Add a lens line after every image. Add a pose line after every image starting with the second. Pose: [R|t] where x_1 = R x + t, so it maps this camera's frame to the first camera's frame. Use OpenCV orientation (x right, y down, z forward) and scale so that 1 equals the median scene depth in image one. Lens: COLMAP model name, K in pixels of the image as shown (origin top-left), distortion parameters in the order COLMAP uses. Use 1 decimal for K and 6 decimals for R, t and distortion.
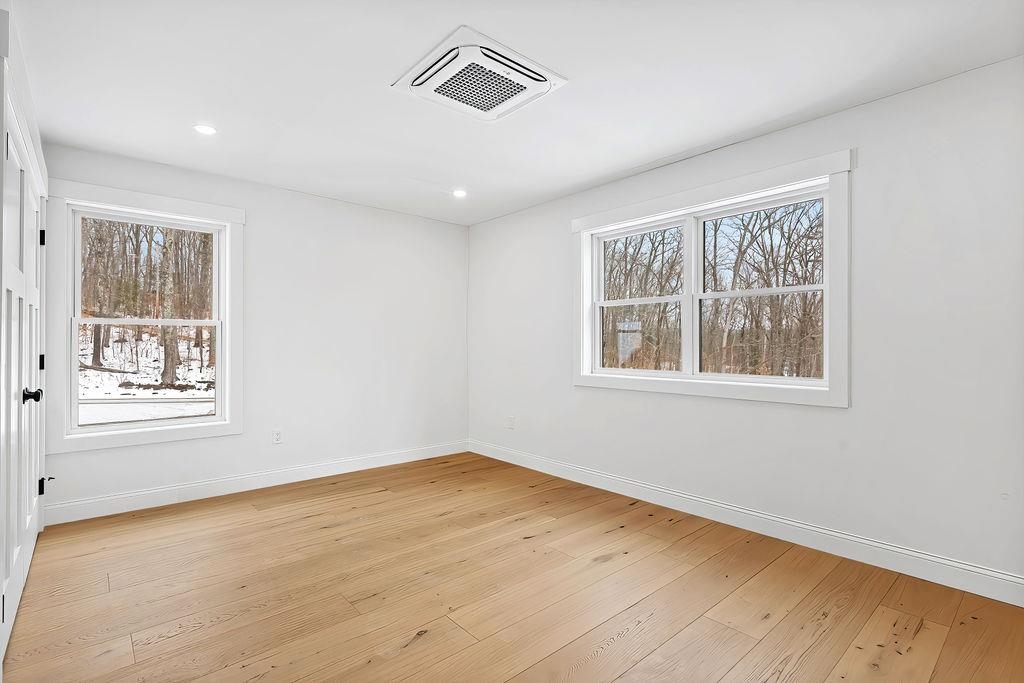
lens RADIAL K [[476.0, 0, 503.2], [0, 476.0, 339.7], [0, 0, 1]] dist [-0.001190, 0.000296]
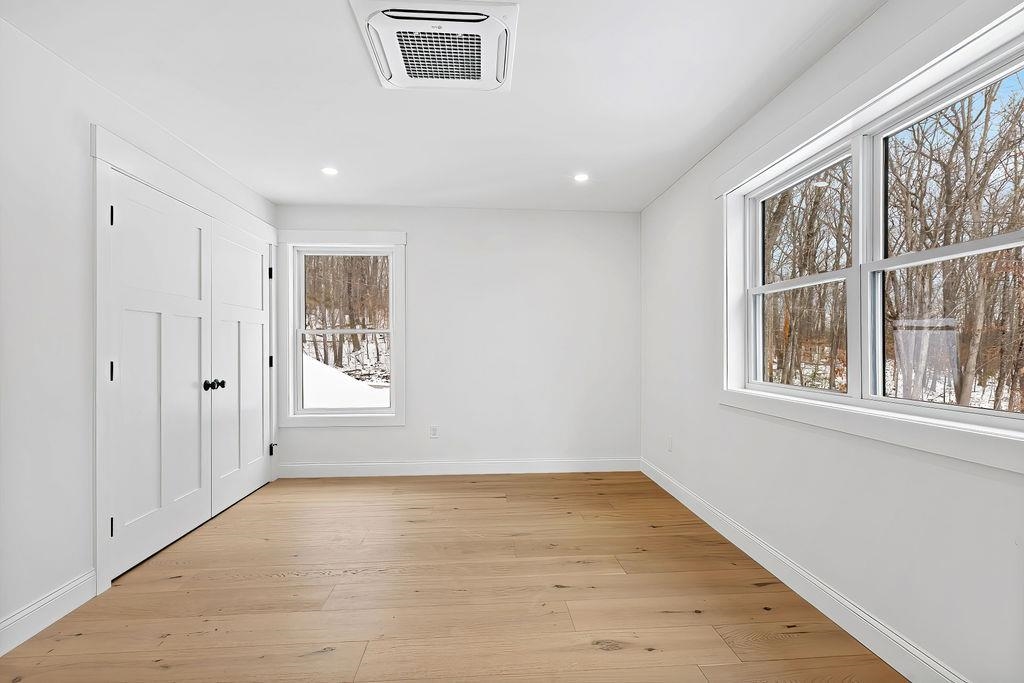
lens RADIAL K [[476.0, 0, 512.5], [0, 476.0, 347.6], [0, 0, 1]] dist [-0.001190, 0.000296]
pose [[0.807649, -0.002190, -0.589659, 0.364146], [0.008249, 0.999937, 0.007584, 0.000515], [0.589605, -0.010989, 0.807617, 0.234035]]
